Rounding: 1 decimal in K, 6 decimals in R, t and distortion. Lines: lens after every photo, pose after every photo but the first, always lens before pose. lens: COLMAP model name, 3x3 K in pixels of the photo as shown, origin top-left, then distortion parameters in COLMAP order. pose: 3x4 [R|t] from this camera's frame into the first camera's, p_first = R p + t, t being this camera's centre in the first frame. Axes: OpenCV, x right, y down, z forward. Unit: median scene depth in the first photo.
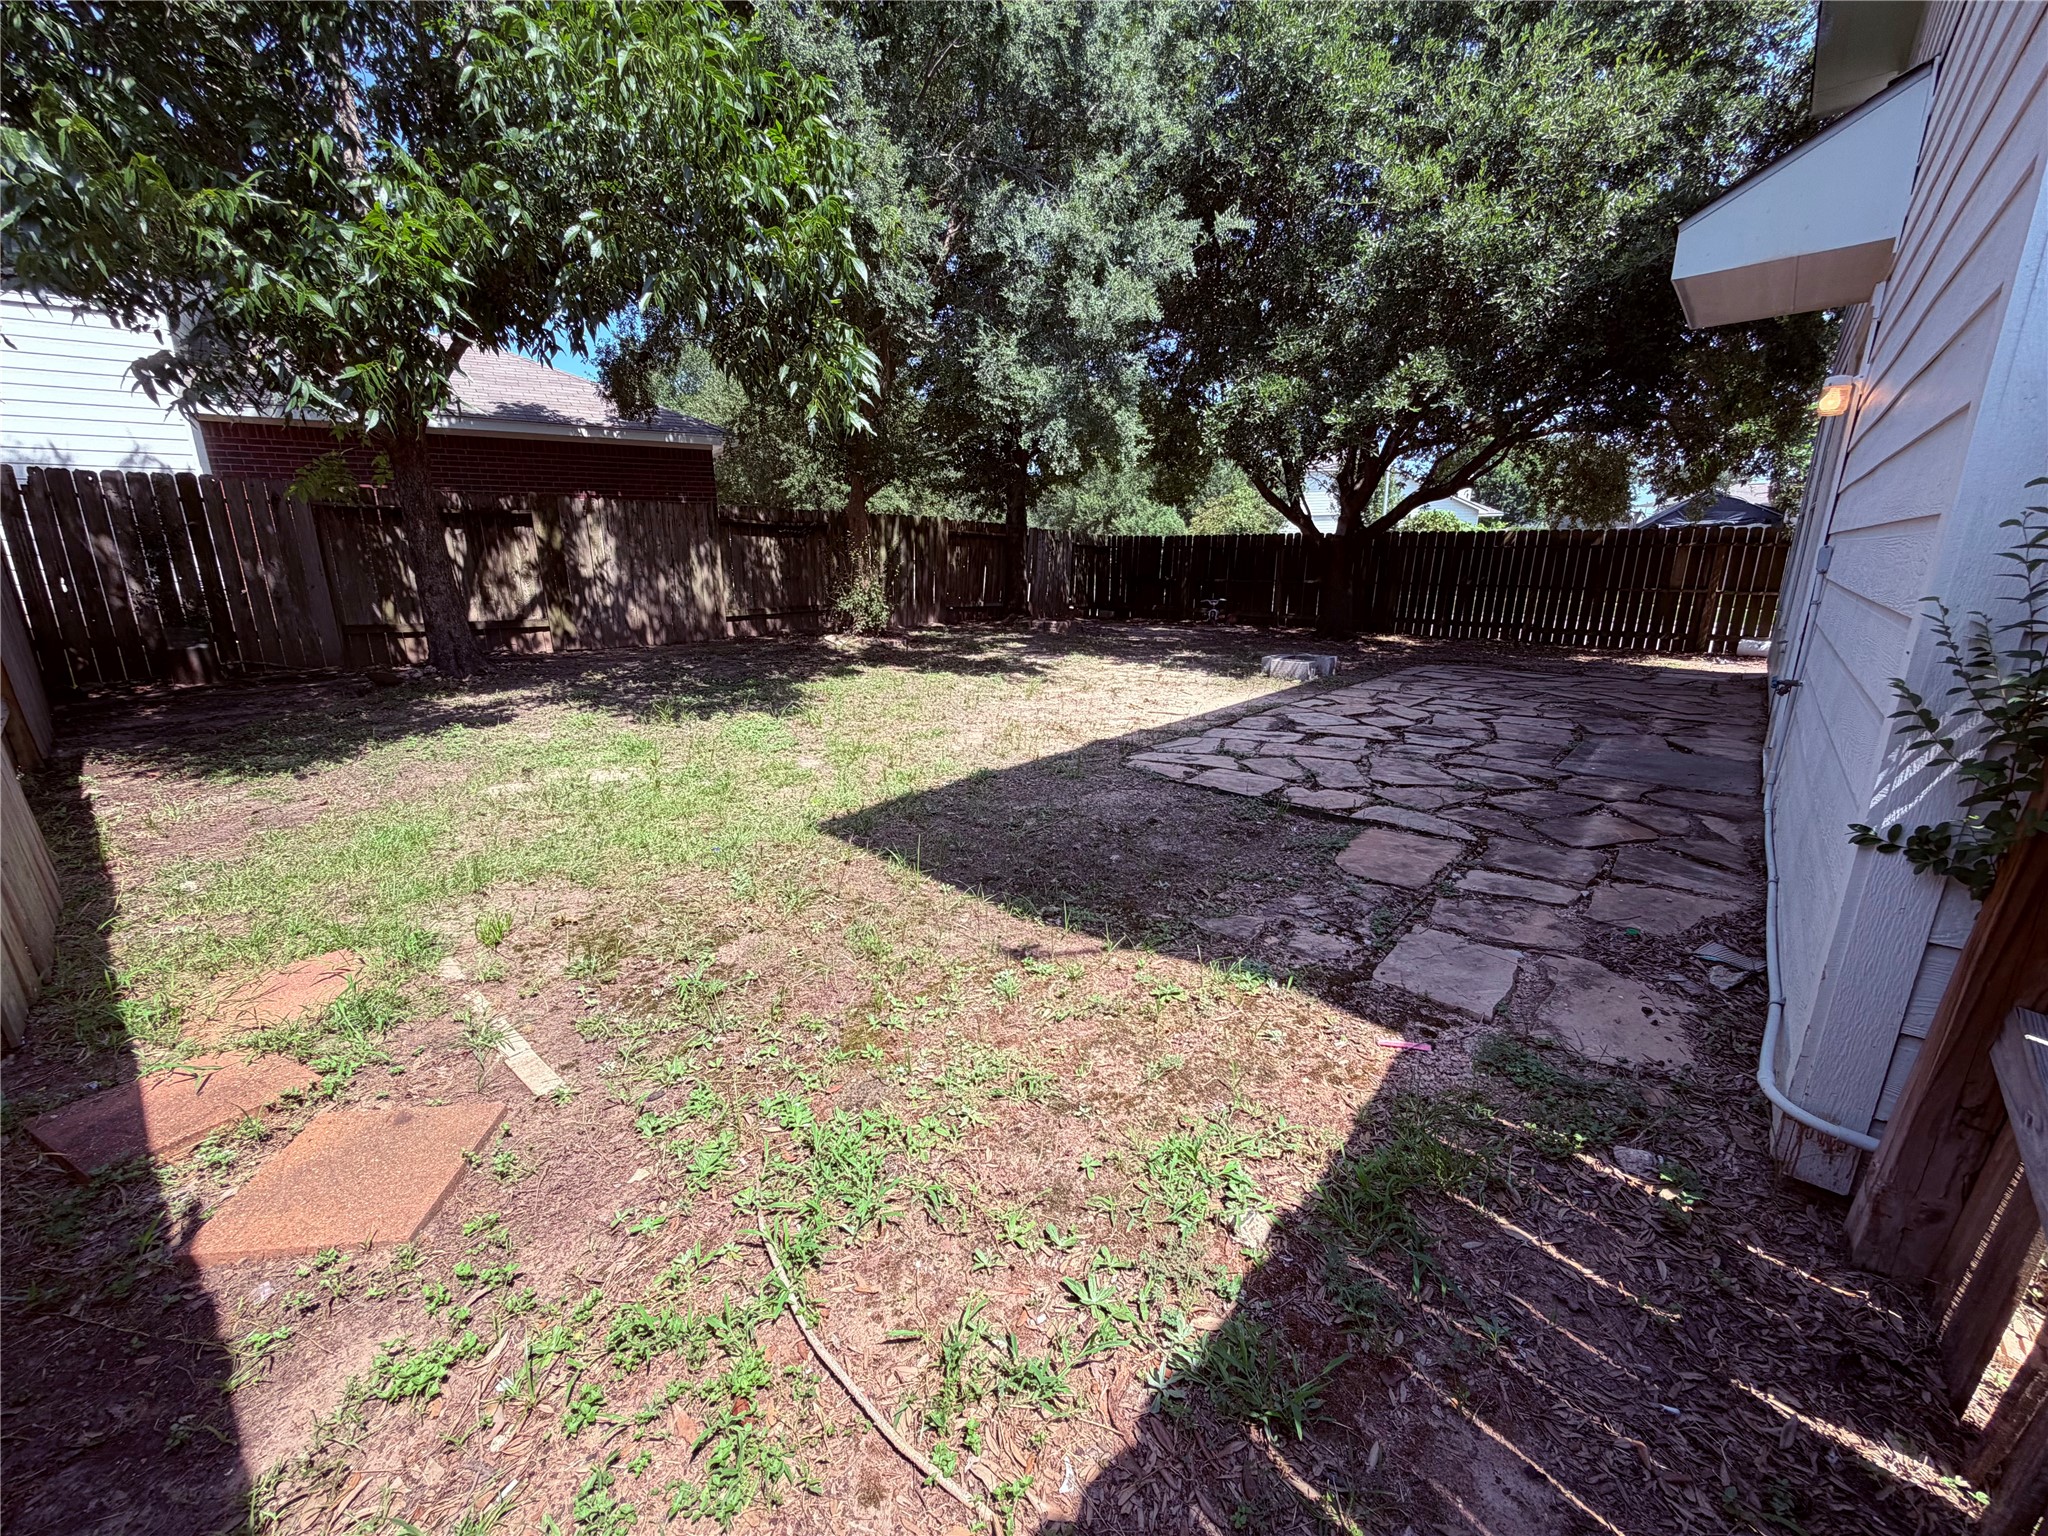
lens RADIAL K [[819.6, 0, 1017.8], [0, 819.6, 773.0], [0, 0, 1]] dist [-0.000008, -0.001849]
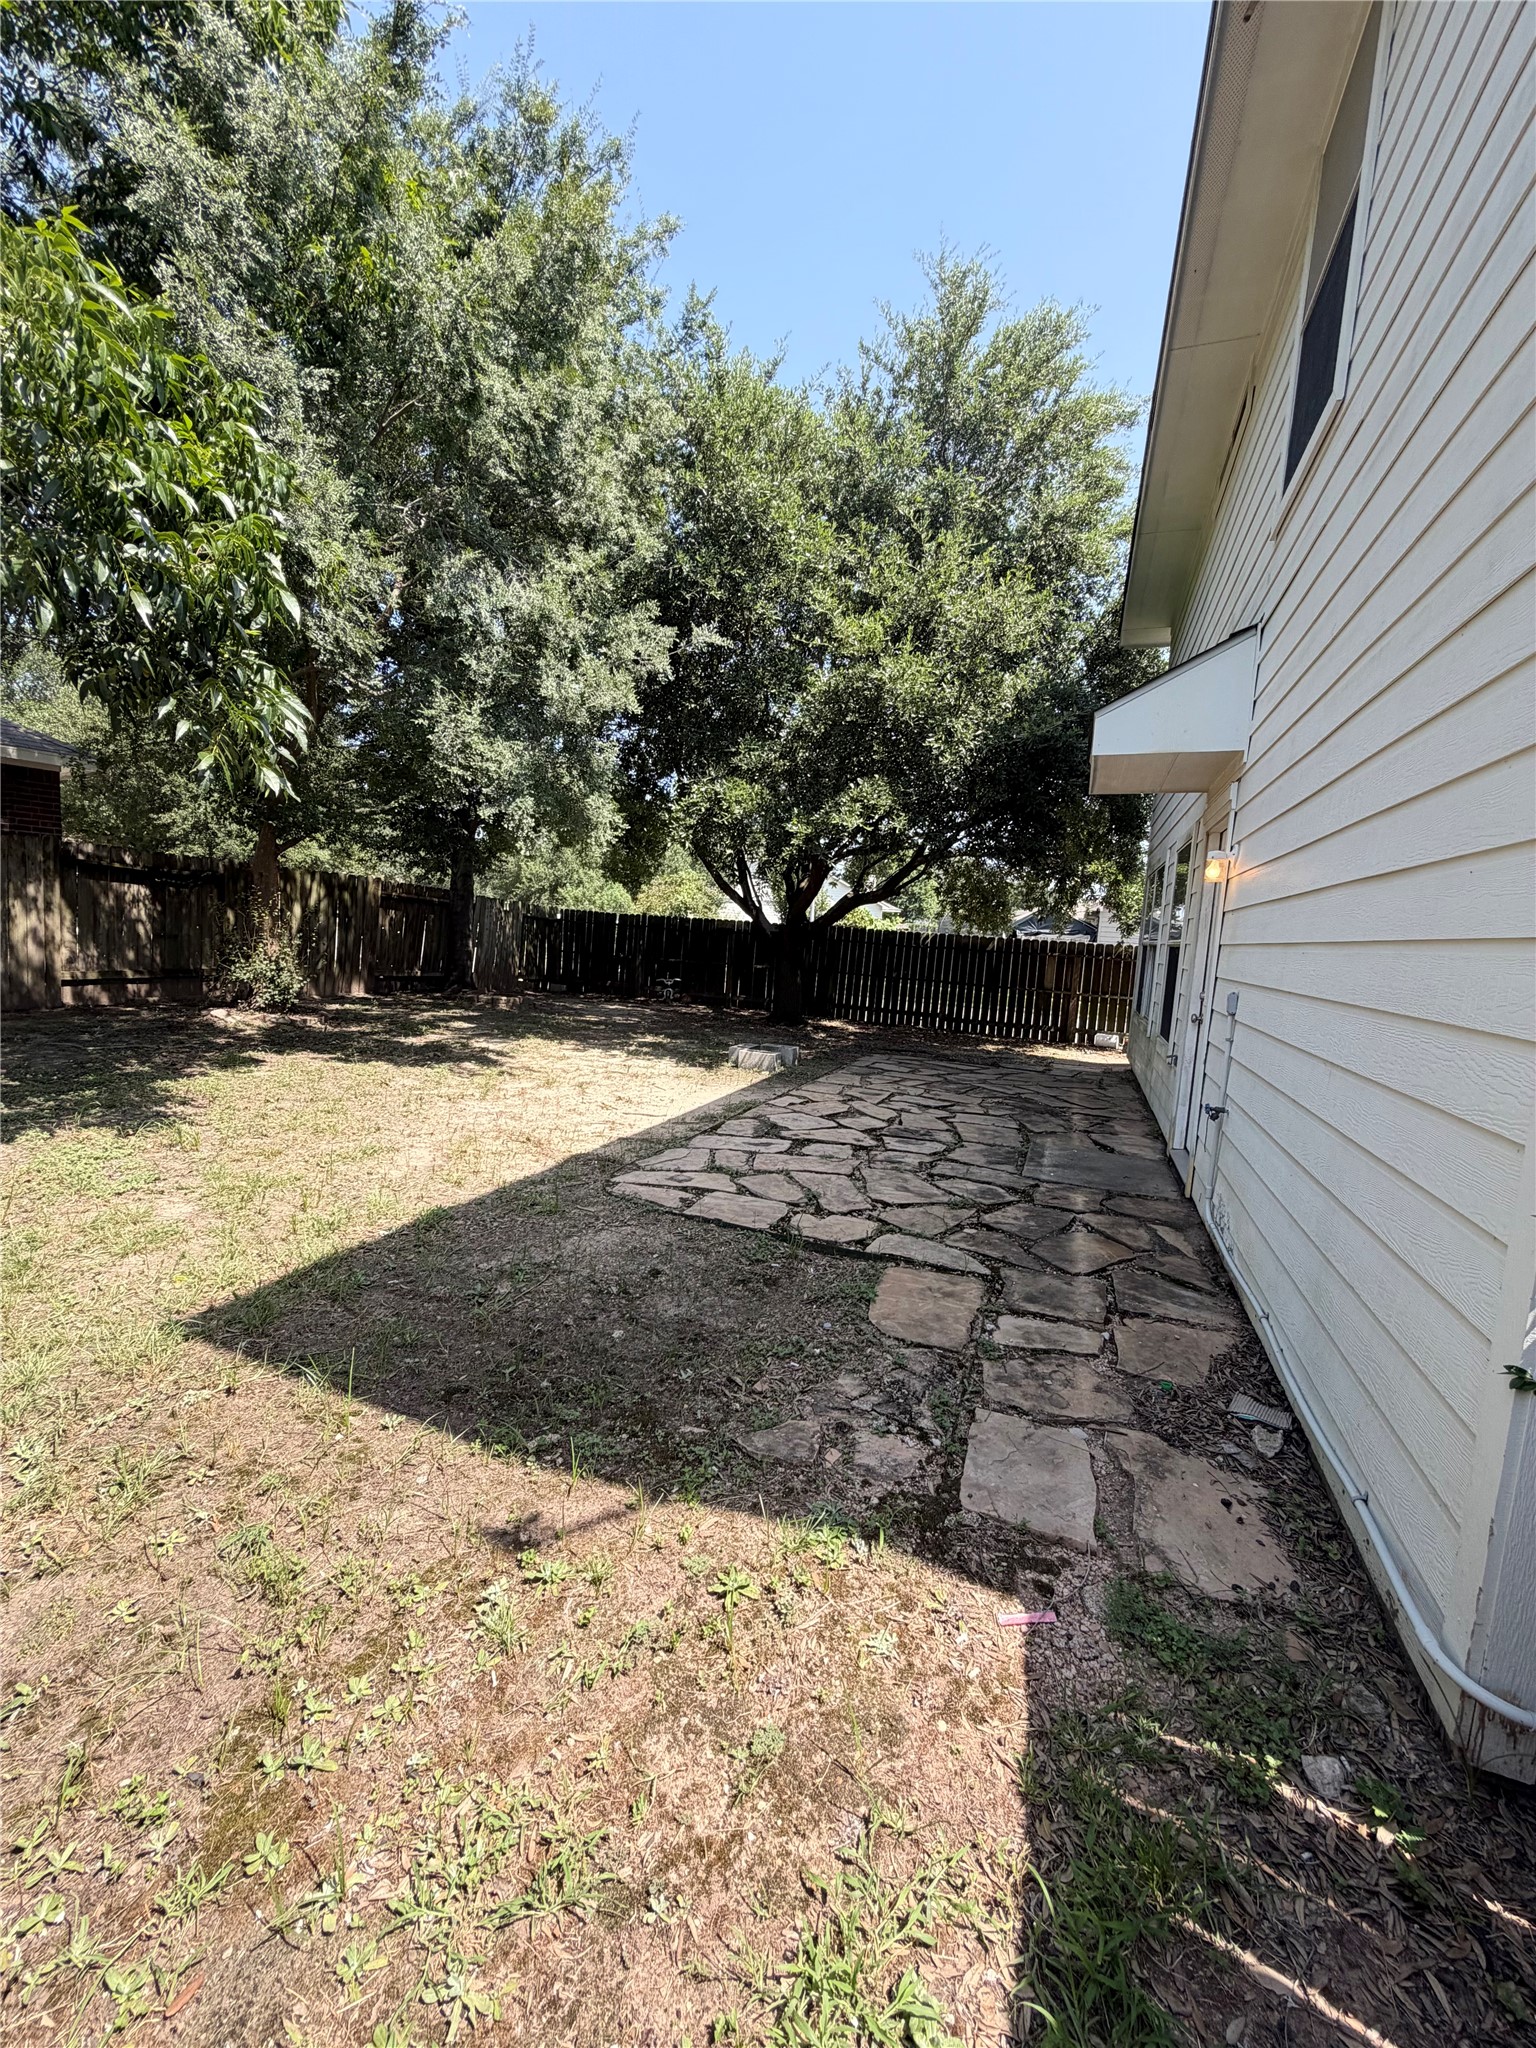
lens RADIAL K [[819.6, 0, 772.3], [0, 819.6, 1021.2], [0, 0, 1]] dist [-0.000008, -0.001849]
pose [[0.930554, 0.023868, 0.365376, -0.027116], [0.028322, 0.990192, -0.136816, -0.055559], [-0.365058, 0.137662, 0.920751, 0.098605]]
